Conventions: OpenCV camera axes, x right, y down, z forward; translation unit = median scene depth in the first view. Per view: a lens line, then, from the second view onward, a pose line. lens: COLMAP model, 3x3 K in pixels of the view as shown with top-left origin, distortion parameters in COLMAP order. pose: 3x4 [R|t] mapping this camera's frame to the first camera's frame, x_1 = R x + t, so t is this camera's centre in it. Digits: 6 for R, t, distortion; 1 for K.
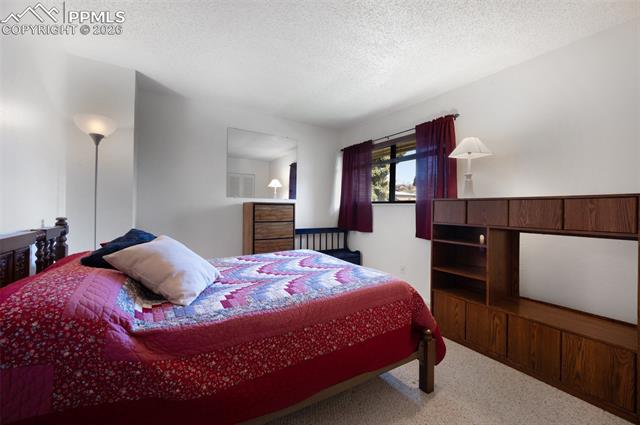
lens RADIAL K [[261.7, 0, 320.3], [0, 261.7, 211.6], [0, 0, 1]] dist [-0.002909, -0.000864]
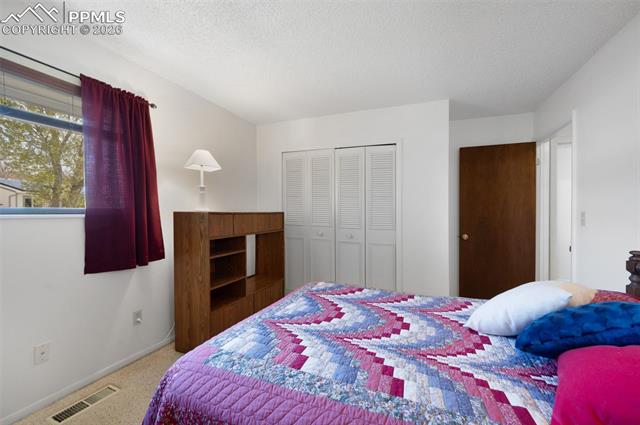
lens RADIAL K [[261.7, 0, 320.5], [0, 261.7, 212.3], [0, 0, 1]] dist [-0.002909, -0.000864]
pose [[-0.568539, -0.013883, 0.822539, -0.518863], [-0.004334, 0.999894, 0.013881, -0.061453], [-0.822645, 0.004327, -0.568539, 1.217273]]
